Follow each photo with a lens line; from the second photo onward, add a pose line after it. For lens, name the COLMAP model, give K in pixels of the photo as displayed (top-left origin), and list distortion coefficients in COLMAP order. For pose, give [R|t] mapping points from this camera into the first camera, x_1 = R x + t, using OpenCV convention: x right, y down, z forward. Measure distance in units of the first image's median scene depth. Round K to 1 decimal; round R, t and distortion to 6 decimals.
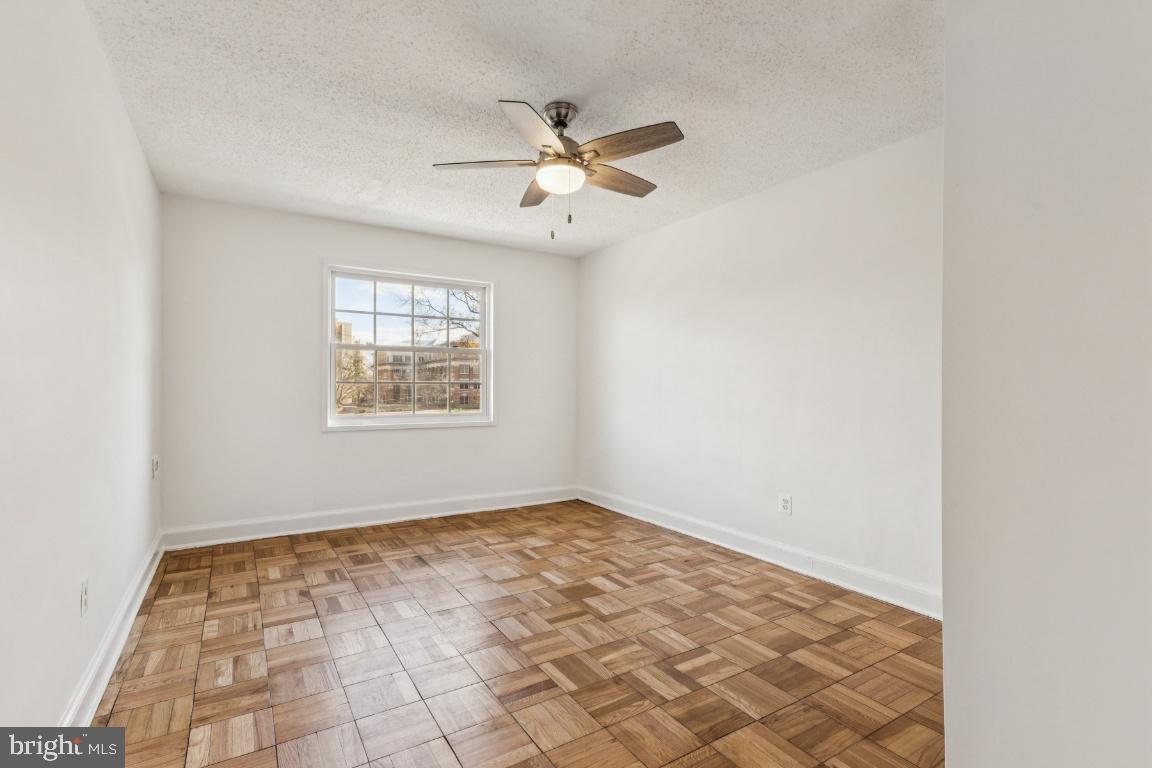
lens RADIAL K [[519.7, 0, 567.5], [0, 519.7, 383.8], [0, 0, 1]] dist [0.004467, 0.000299]
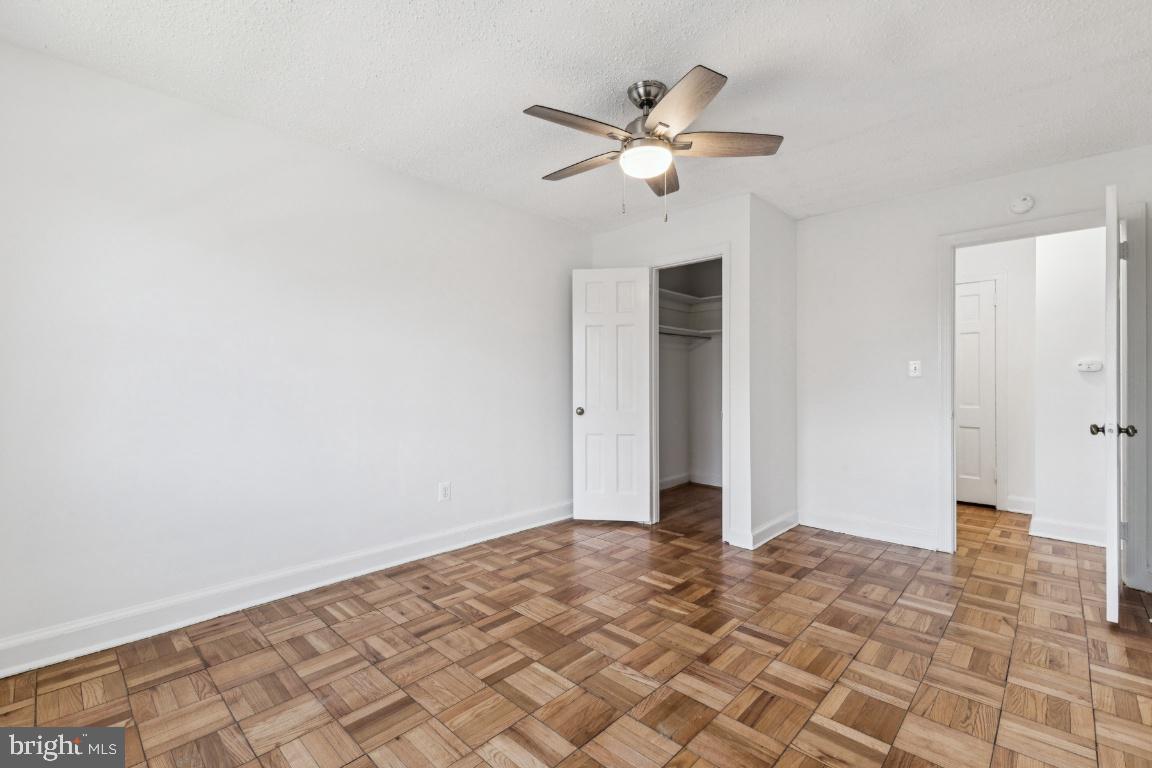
lens RADIAL K [[519.7, 0, 569.1], [0, 519.7, 381.7], [0, 0, 1]] dist [0.004467, 0.000299]
pose [[-0.240692, -0.007106, 0.970576, -0.688379], [-0.002858, 0.999974, 0.006612, 0.001357], [-0.970597, -0.001183, -0.240706, 1.053918]]
